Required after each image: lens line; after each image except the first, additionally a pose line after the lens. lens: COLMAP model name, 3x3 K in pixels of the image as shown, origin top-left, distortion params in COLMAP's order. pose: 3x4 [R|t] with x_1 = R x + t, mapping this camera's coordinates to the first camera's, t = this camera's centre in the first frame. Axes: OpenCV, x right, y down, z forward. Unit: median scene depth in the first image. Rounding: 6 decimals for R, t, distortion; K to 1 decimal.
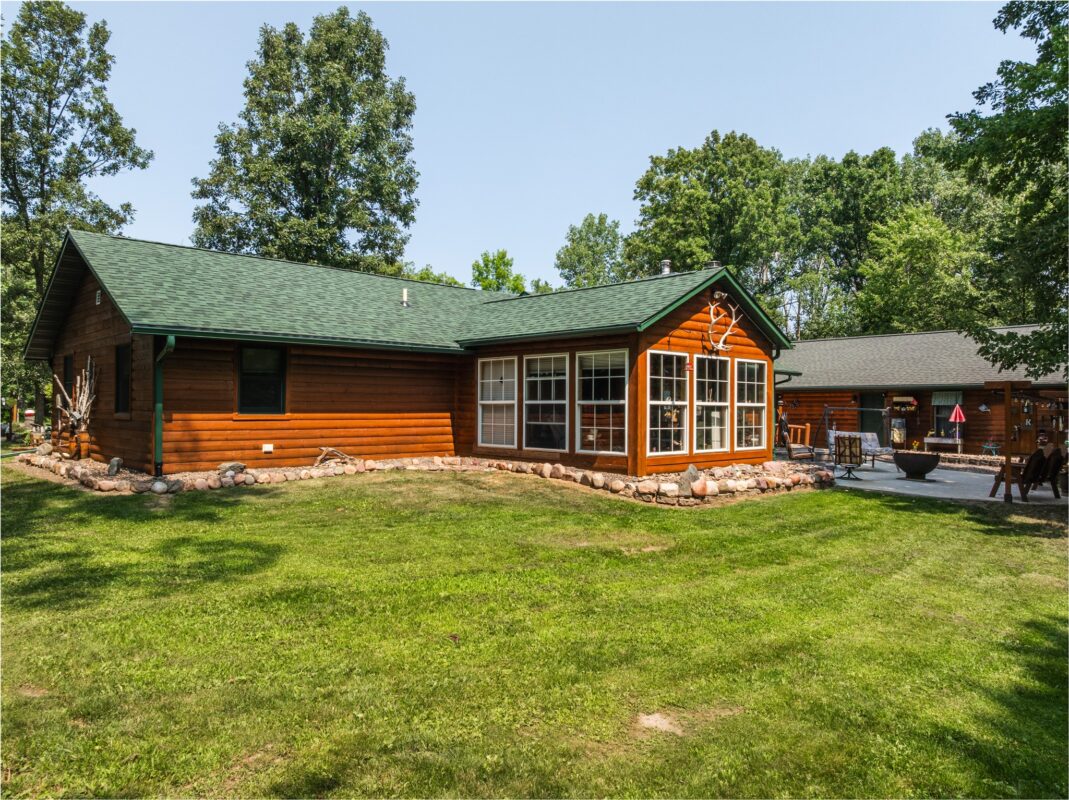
lens RADIAL K [[743.2, 0, 527.7], [0, 743.2, 397.3], [0, 0, 1]] dist [-0.048095, 0.025781]
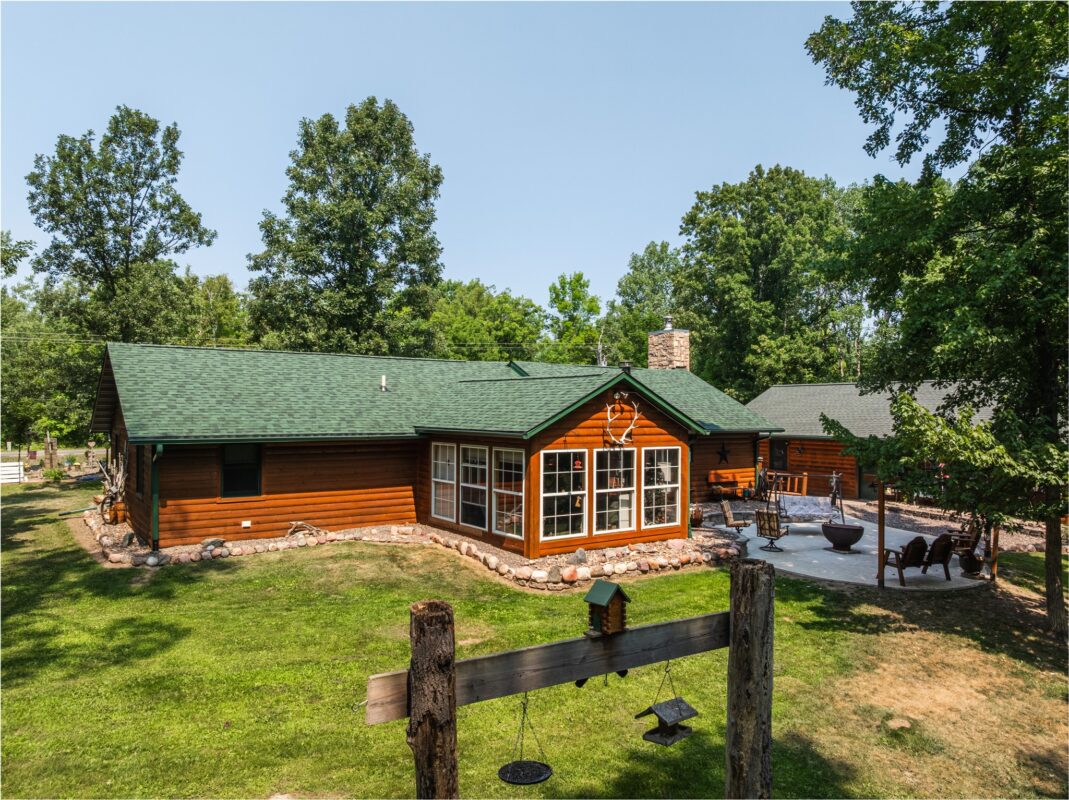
lens RADIAL K [[743.2, 0, 527.7], [0, 743.2, 397.3], [0, 0, 1]] dist [-0.048095, 0.025781]
pose [[0.989433, -0.004677, -0.144915, 0.272379], [0.003946, 0.999978, -0.005338, -0.124282], [0.144937, 0.004710, 0.989430, -0.147846]]
